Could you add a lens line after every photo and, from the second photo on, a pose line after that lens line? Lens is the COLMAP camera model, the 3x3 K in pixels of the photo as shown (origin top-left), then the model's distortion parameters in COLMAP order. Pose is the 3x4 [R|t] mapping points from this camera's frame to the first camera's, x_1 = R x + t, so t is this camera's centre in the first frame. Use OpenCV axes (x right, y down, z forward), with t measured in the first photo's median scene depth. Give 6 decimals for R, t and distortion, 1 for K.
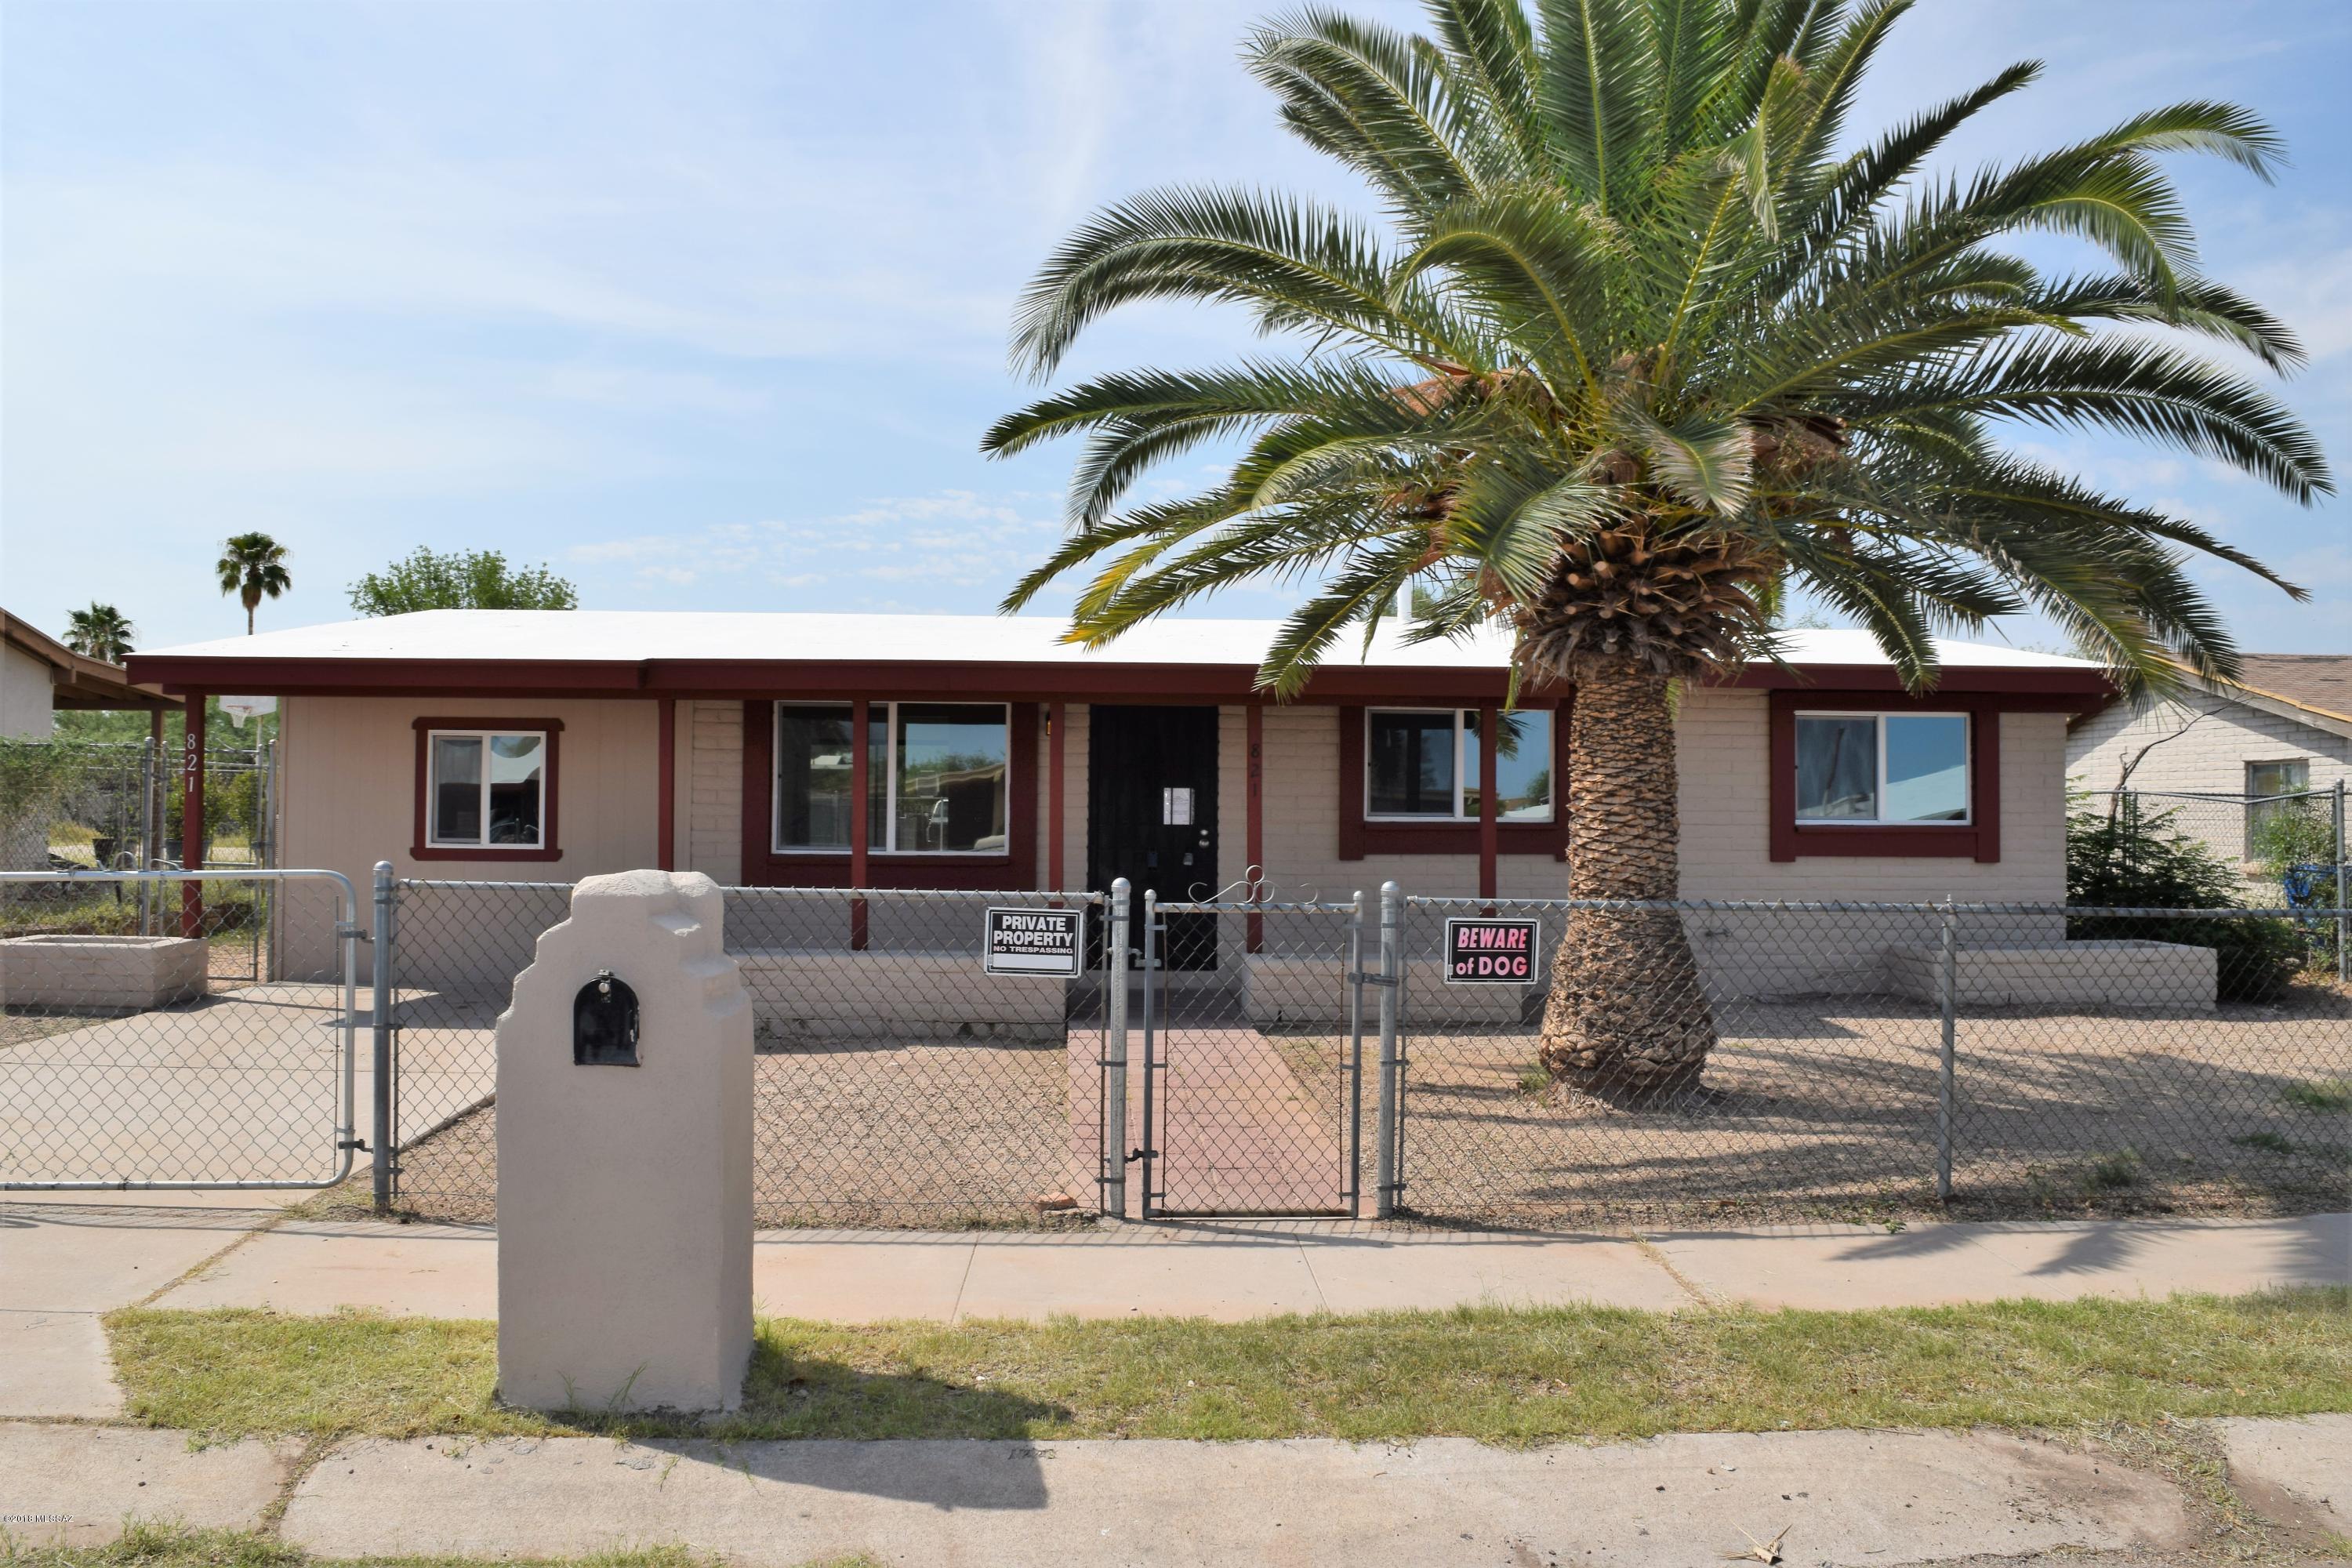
lens RADIAL K [[1849.2, 0, 1176.0], [0, 1849.2, 784.0], [0, 0, 1]] dist [-0.036438, 0.004333]
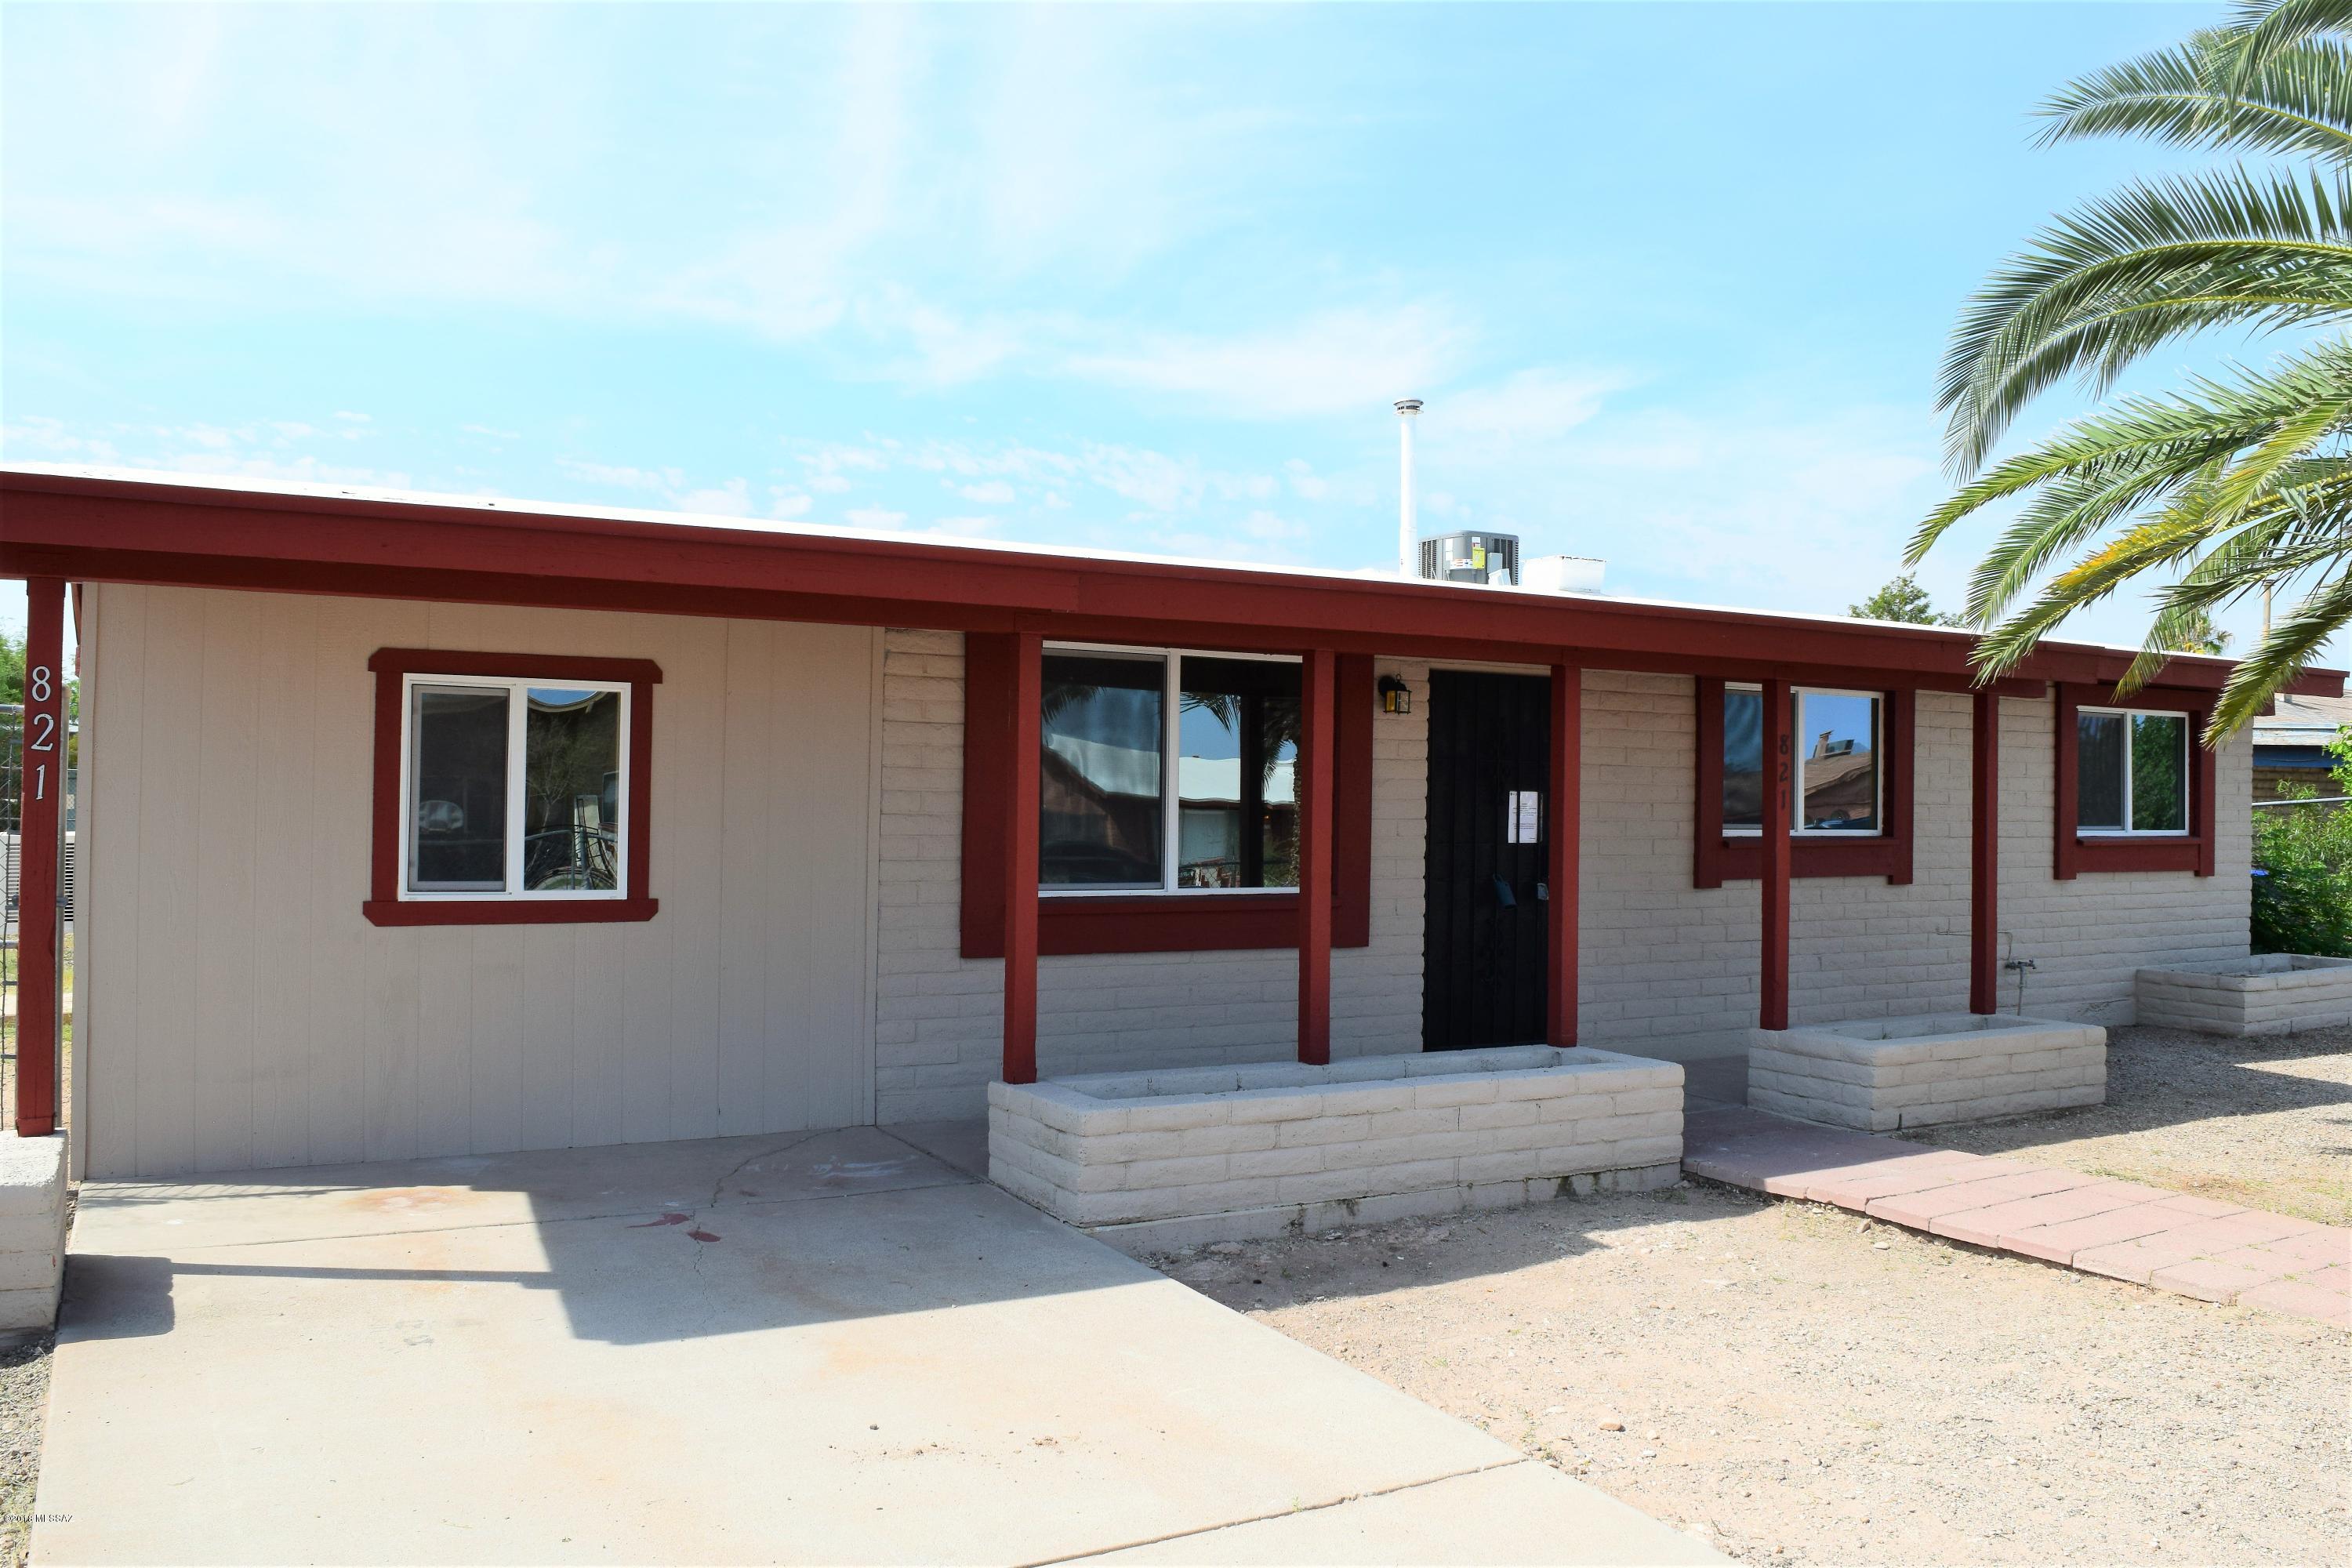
lens RADIAL K [[1835.3, 0, 1176.0], [0, 1835.3, 784.0], [0, 0, 1]] dist [-0.083535, 0.010402]
pose [[0.893955, 0.006950, 0.448103, -0.739090], [-0.013862, 0.999830, 0.012147, -0.012443], [-0.447943, -0.017071, 0.893899, 0.749890]]
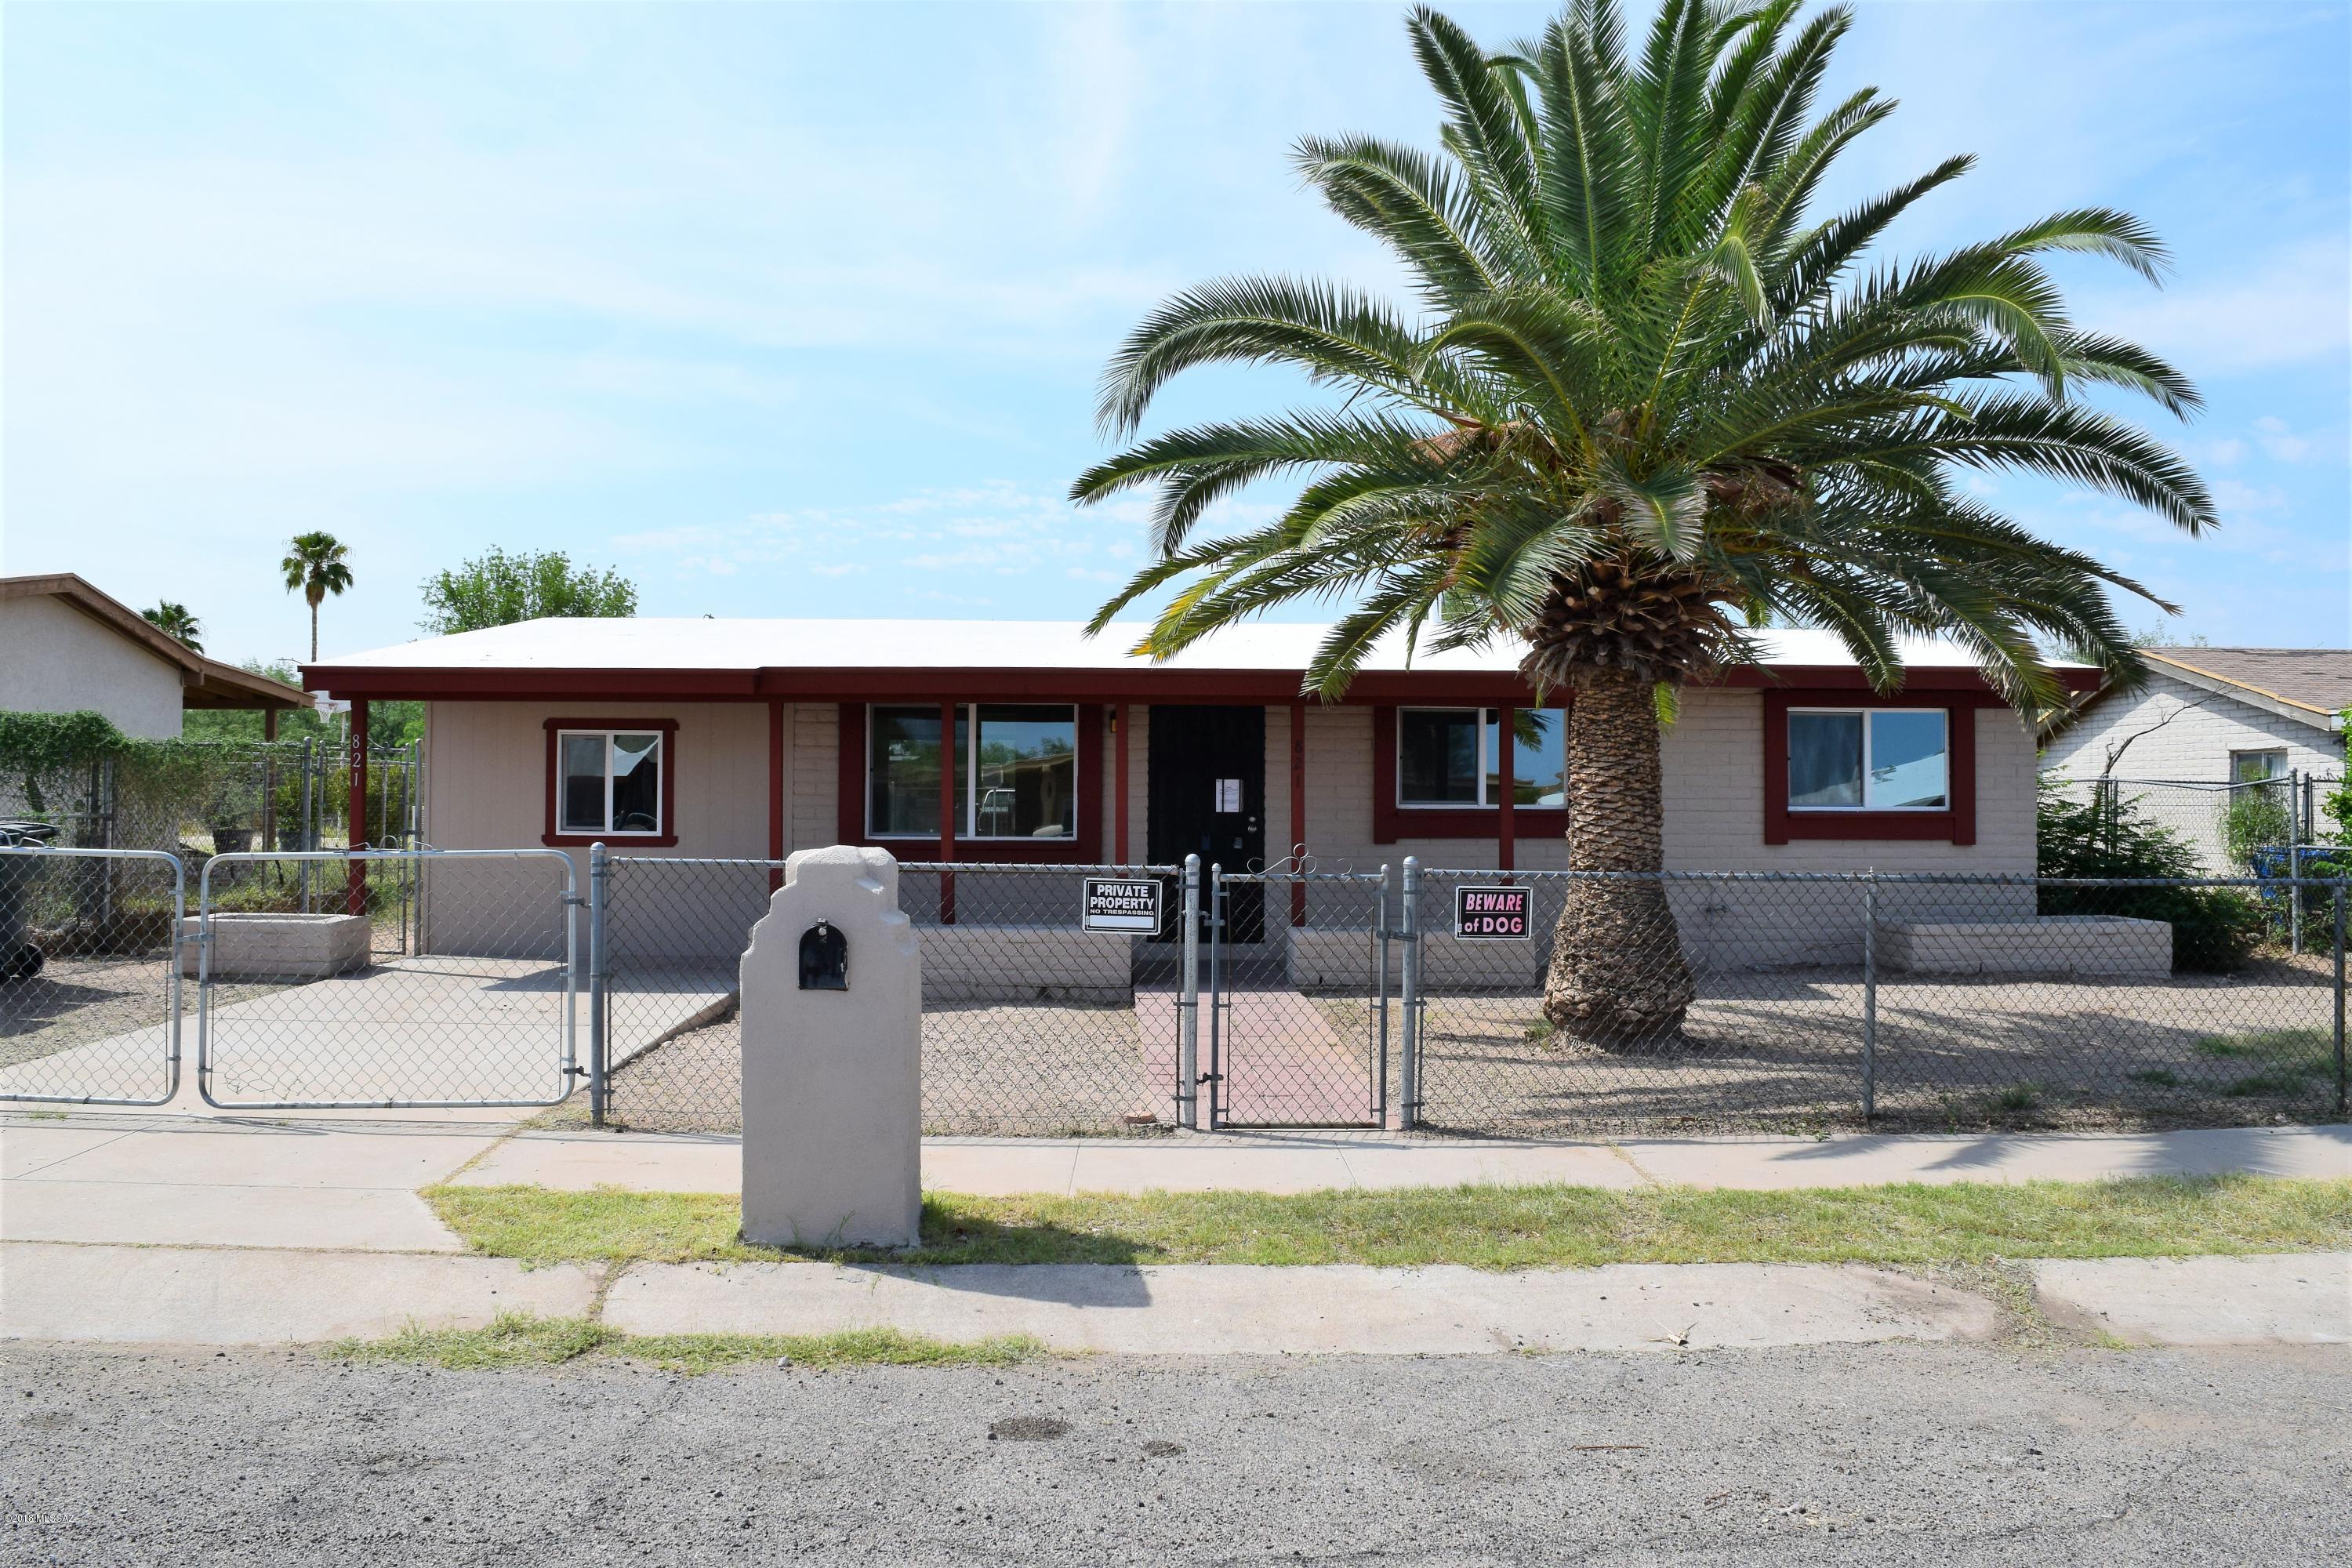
lens RADIAL K [[1861.9, 0, 1182.8], [0, 1861.9, 815.3], [0, 0, 1]] dist [-0.039224, 0.001433]
pose [[0.999849, -0.002824, -0.017121, -0.012478], [0.003215, 0.999734, 0.022837, -0.003008], [0.017052, -0.022888, 0.999593, -0.203319]]
